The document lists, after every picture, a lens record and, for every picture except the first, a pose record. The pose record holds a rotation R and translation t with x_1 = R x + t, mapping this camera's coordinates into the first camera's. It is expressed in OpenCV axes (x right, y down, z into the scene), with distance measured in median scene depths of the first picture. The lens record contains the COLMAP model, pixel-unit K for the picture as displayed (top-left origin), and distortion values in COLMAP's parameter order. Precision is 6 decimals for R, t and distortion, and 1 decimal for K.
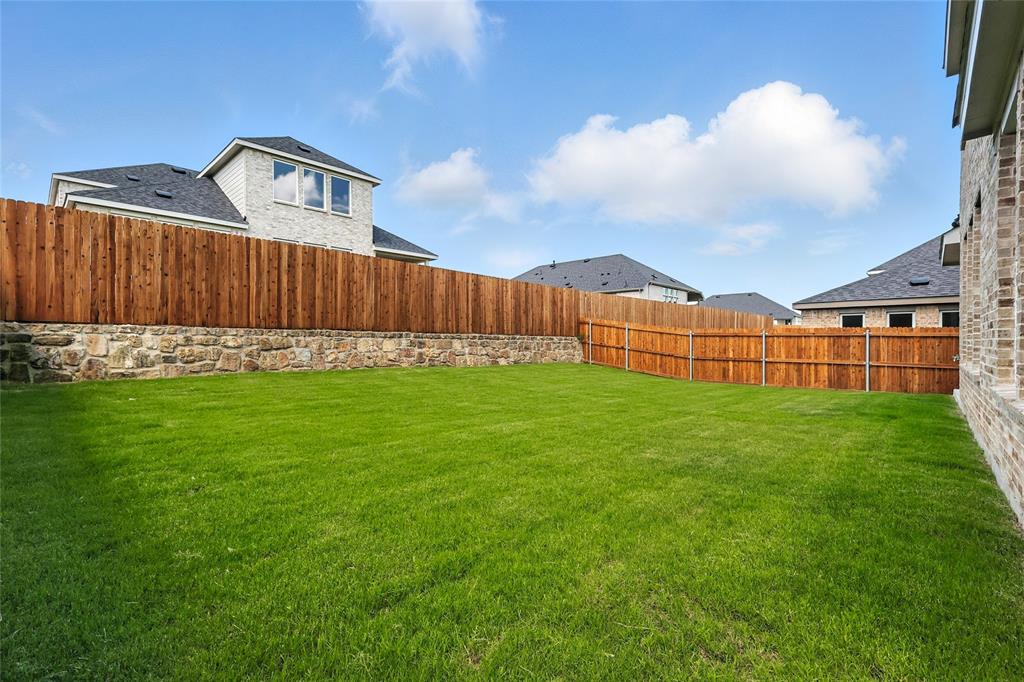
lens RADIAL K [[449.6, 0, 511.5], [0, 449.6, 344.1], [0, 0, 1]] dist [0.004427, -0.000390]
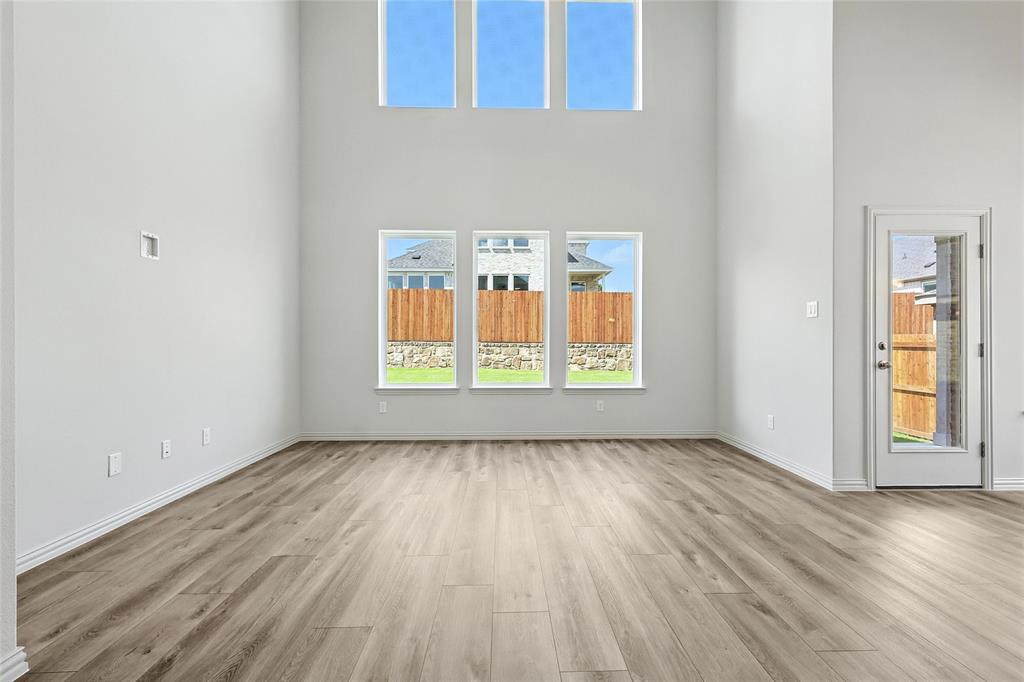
lens RADIAL K [[449.6, 0, 509.1], [0, 449.6, 348.0], [0, 0, 1]] dist [0.004427, -0.000390]
pose [[0.694549, 0.008981, -0.719390, 0.943492], [-0.006526, 0.999960, 0.006182, -0.021964], [0.719416, 0.000401, 0.694579, 0.163965]]
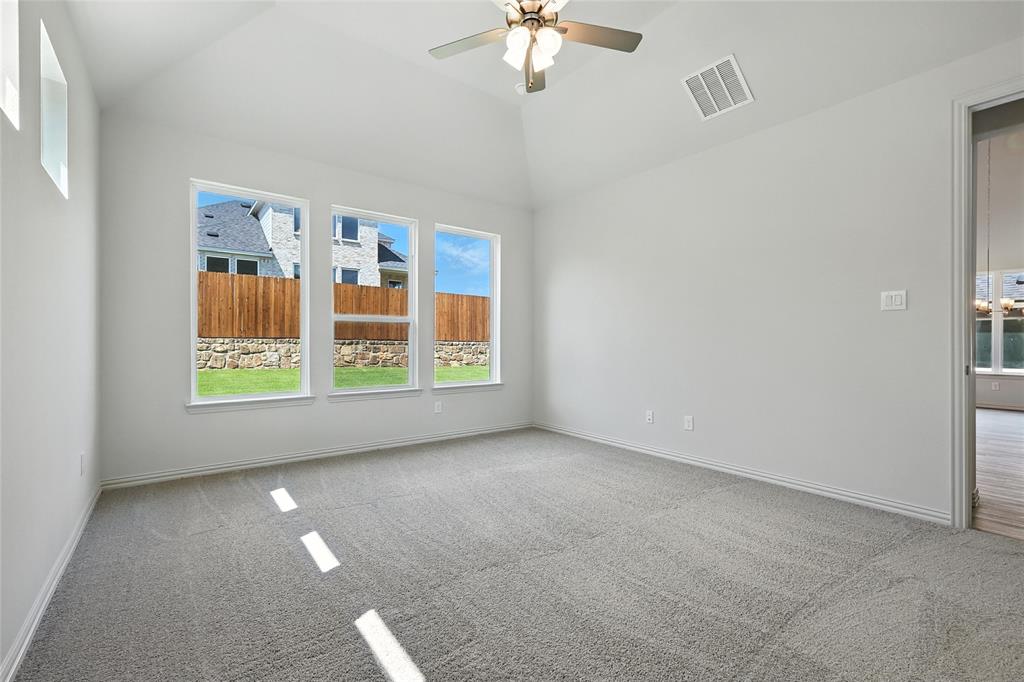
lens RADIAL K [[449.6, 0, 512.7], [0, 449.6, 342.7], [0, 0, 1]] dist [0.004427, -0.000390]
pose [[0.985588, 0.005654, -0.169071, 0.476290], [-0.006490, 0.999969, -0.004396, -0.018927], [0.169041, 0.005430, 0.985594, -0.223290]]
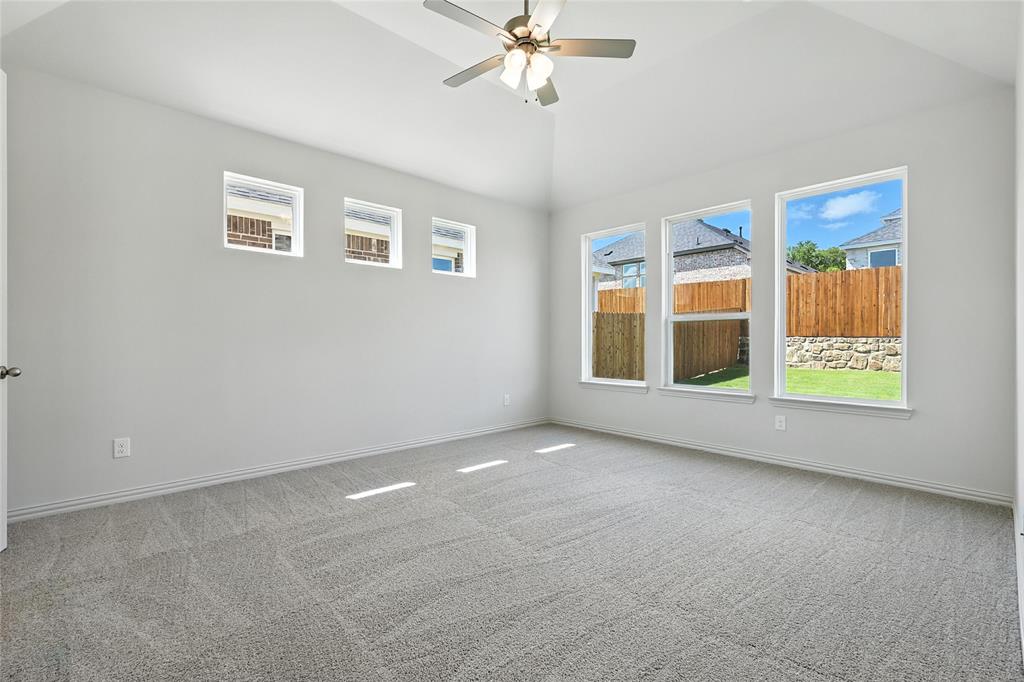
lens RADIAL K [[449.6, 0, 513.1], [0, 449.6, 342.8], [0, 0, 1]] dist [0.004427, -0.000390]
pose [[-0.076858, 0.008081, -0.997009, 0.724766], [-0.008049, 0.999930, 0.008726, -0.021207], [0.997010, 0.008695, -0.076787, 0.047778]]
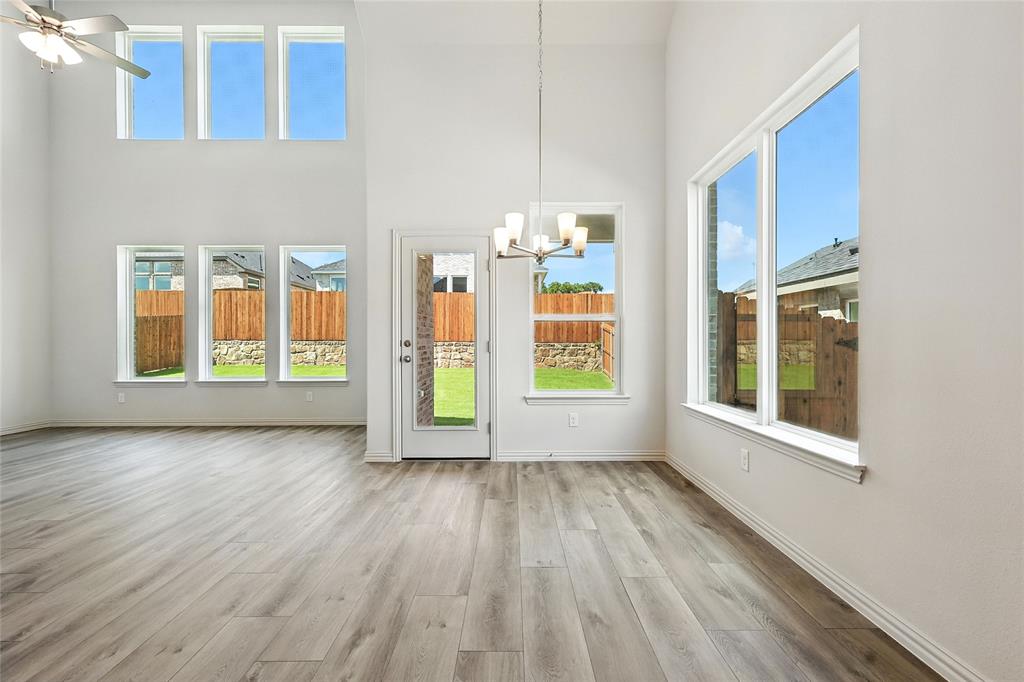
lens RADIAL K [[449.6, 0, 511.6], [0, 449.6, 341.5], [0, 0, 1]] dist [0.004427, -0.000390]
pose [[0.683091, -0.001910, -0.730331, 1.259540], [-0.003808, 0.999974, -0.006177, -0.022987], [0.730323, 0.007001, 0.683066, 0.383460]]
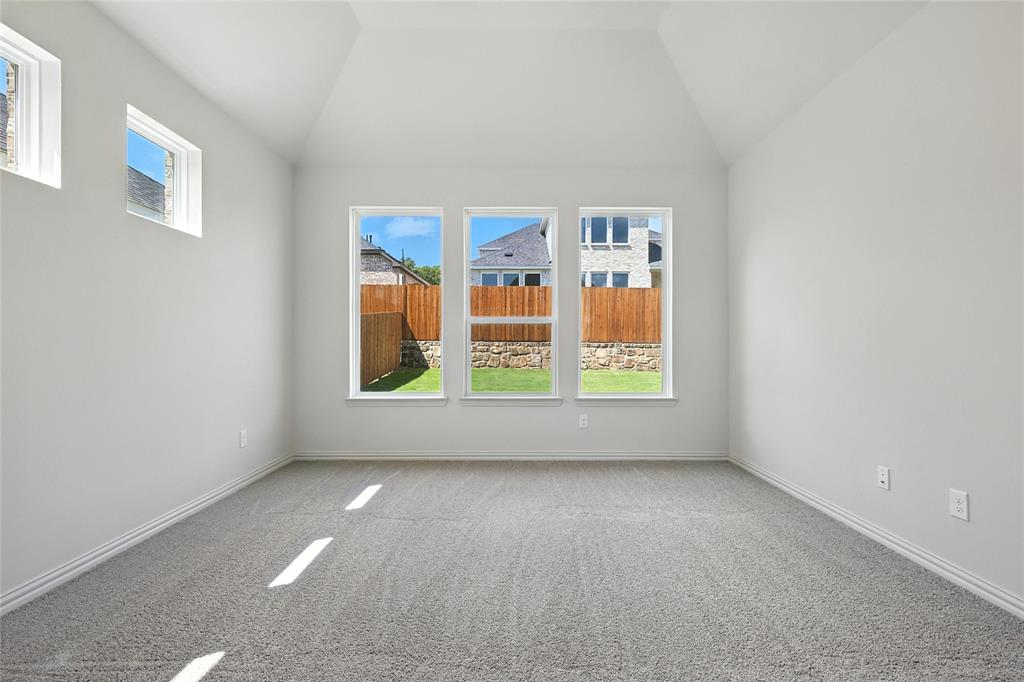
lens RADIAL K [[449.6, 0, 511.3], [0, 449.6, 341.4], [0, 0, 1]] dist [0.004427, -0.000390]
pose [[0.682344, -0.000324, -0.731031, 0.572743], [-0.008478, 0.999929, -0.008356, -0.020548], [0.730982, 0.011900, 0.682293, -0.092809]]
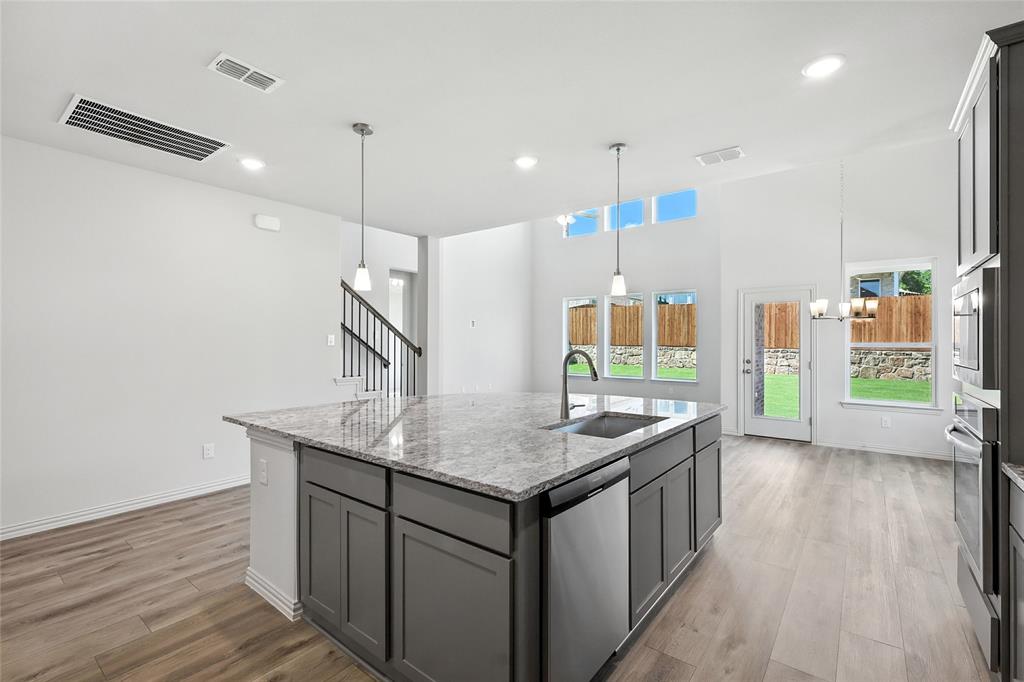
lens RADIAL K [[449.6, 0, 514.2], [0, 449.6, 341.6], [0, 0, 1]] dist [0.004427, -0.000390]
pose [[0.092575, 0.001064, -0.995705, 1.504945], [-0.009781, 0.999952, 0.000160, -0.048626], [0.995658, 0.009724, 0.092581, 0.201071]]
